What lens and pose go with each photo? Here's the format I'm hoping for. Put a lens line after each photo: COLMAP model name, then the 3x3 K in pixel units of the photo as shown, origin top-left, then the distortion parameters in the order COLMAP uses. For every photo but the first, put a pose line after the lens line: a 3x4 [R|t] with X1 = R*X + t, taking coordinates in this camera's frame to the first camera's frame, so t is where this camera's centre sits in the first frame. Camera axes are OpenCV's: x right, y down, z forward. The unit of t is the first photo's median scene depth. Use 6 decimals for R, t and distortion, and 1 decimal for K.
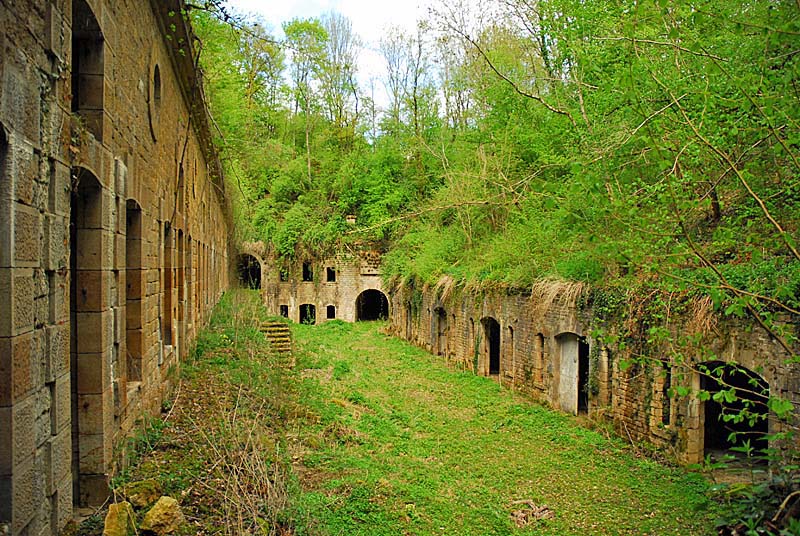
lens RADIAL K [[637.1, 0, 393.4], [0, 637.1, 279.1], [0, 0, 1]] dist [-0.172209, 0.195380]
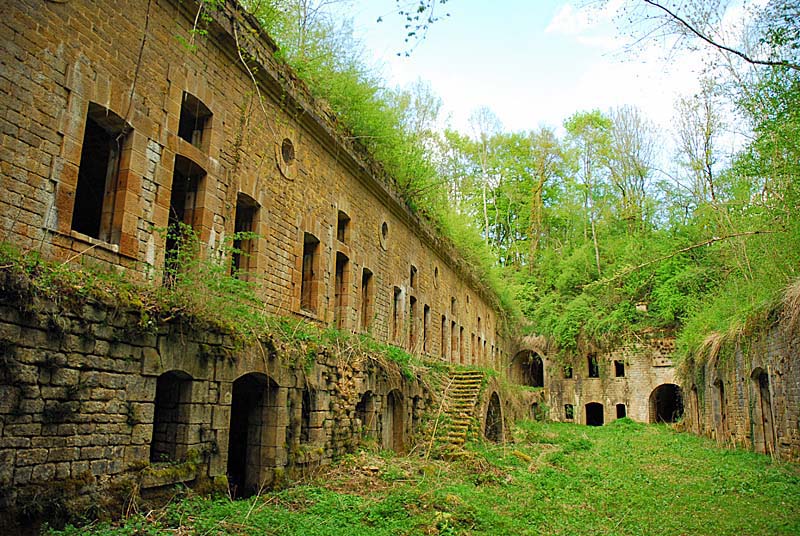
lens RADIAL K [[637.1, 0, 393.4], [0, 637.1, 279.1], [0, 0, 1]] dist [-0.172209, 0.195380]
pose [[0.849670, -0.097012, -0.518315, 0.133481], [-0.023936, 0.974822, -0.221694, 0.099664], [0.526772, 0.200773, 0.825955, 0.135504]]
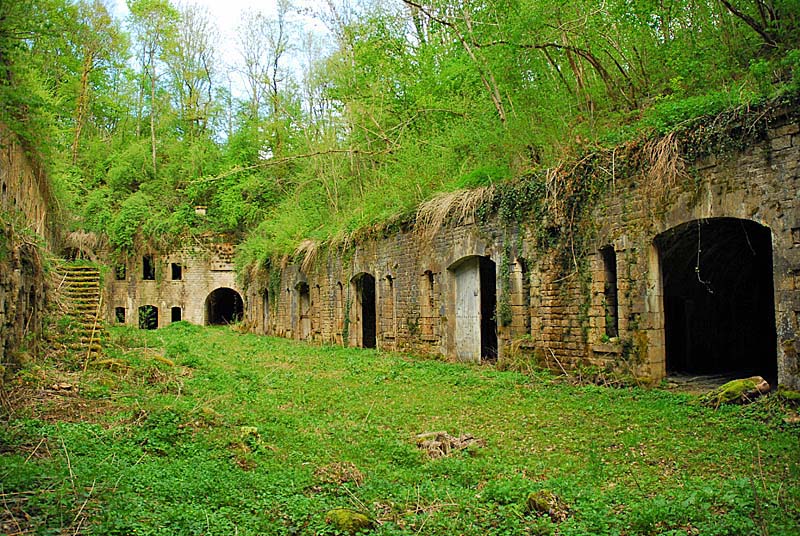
lens RADIAL K [[637.1, 0, 393.4], [0, 637.1, 279.1], [0, 0, 1]] dist [-0.172209, 0.195380]
pose [[0.977059, -0.002870, 0.212950, 0.012779], [0.019191, 0.997028, -0.074615, 0.101924], [-0.212102, 0.076990, 0.974210, 0.150306]]
